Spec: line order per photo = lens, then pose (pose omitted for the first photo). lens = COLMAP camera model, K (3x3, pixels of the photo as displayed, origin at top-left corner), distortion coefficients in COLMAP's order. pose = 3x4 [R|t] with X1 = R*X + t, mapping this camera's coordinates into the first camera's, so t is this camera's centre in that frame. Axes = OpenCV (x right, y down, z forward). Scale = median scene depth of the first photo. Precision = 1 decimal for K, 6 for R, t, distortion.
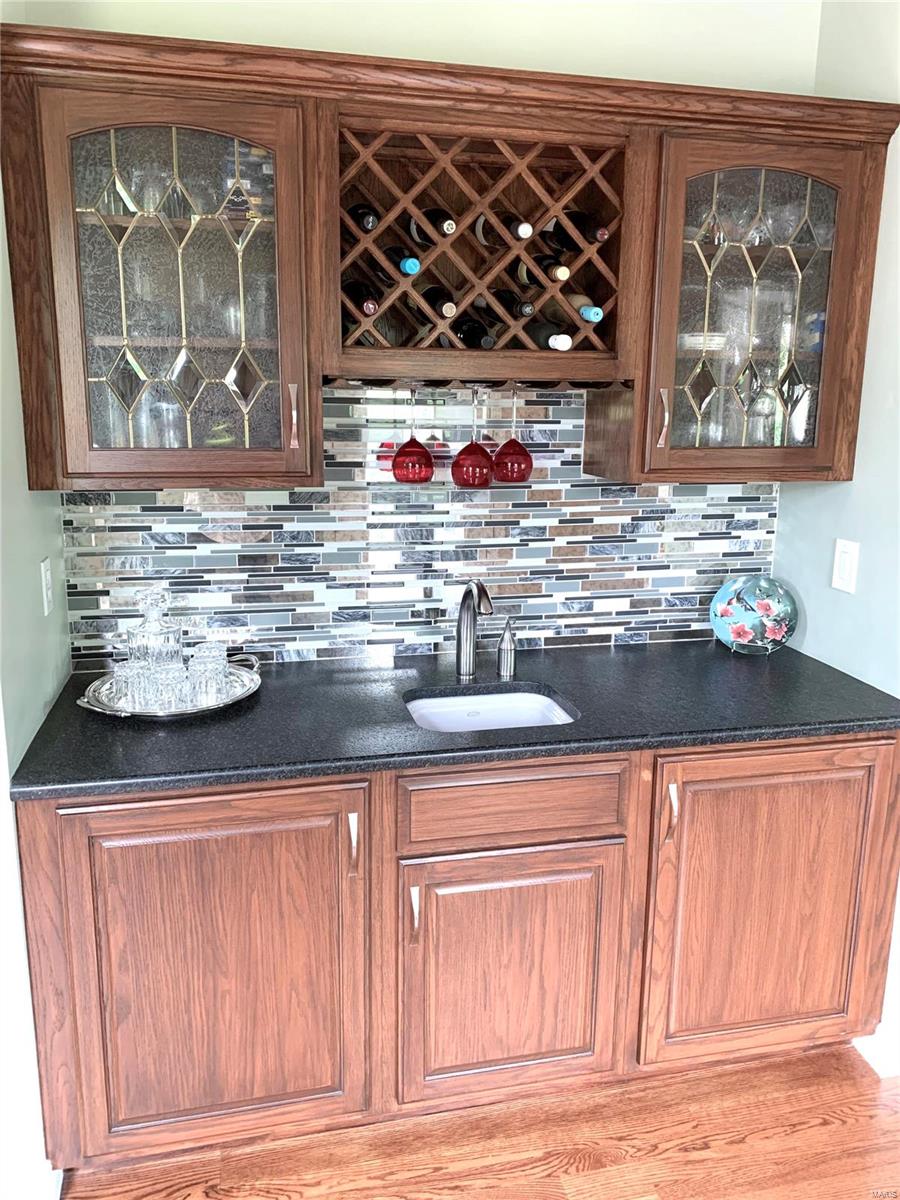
lens RADIAL K [[927.9, 0, 450.0], [0, 927.9, 600.0], [0, 0, 1]] dist [0.036104, -0.024393]
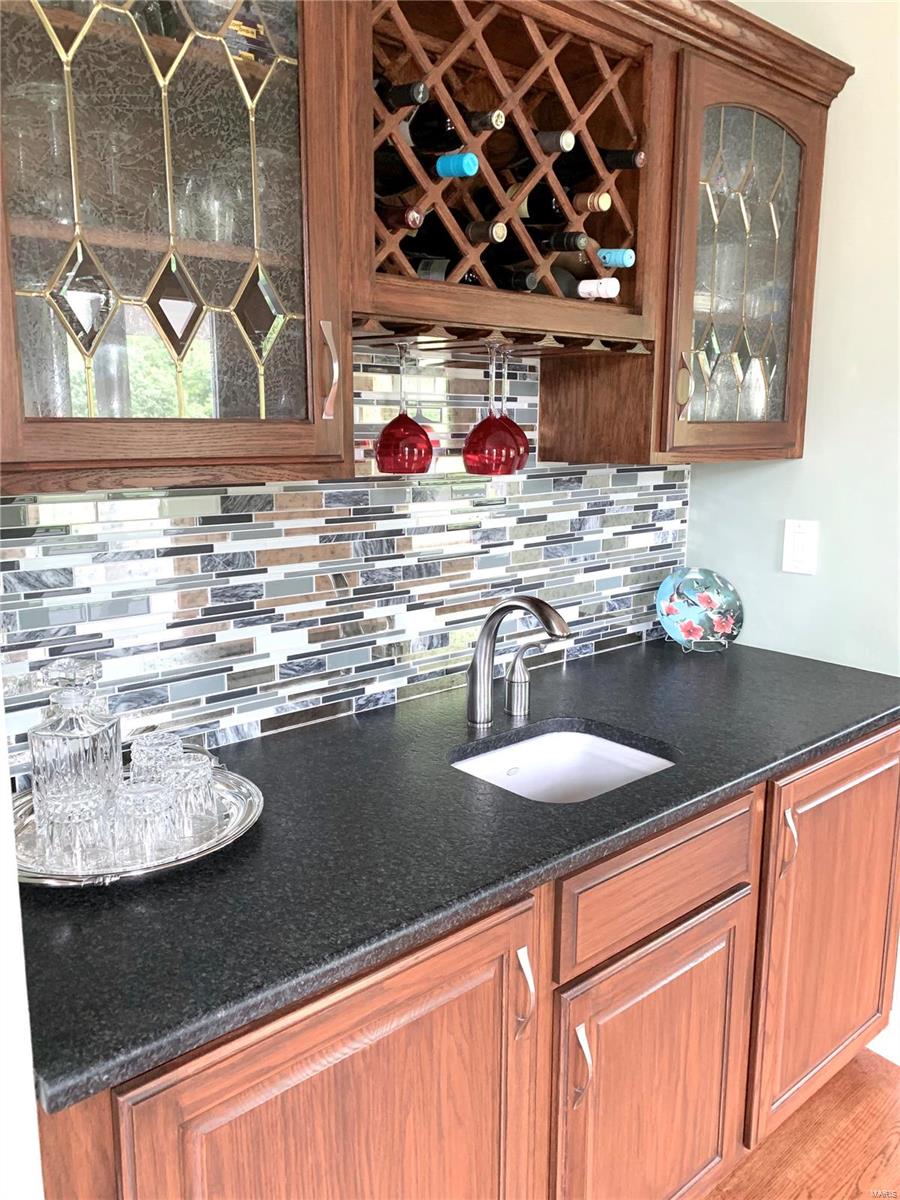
lens RADIAL K [[927.9, 0, 450.0], [0, 927.9, 600.0], [0, 0, 1]] dist [0.036104, -0.024393]
pose [[0.879526, -0.097353, 0.465786, -0.337452], [0.111101, 0.993807, -0.002076, -0.020093], [-0.462700, 0.053575, 0.884895, 0.311575]]
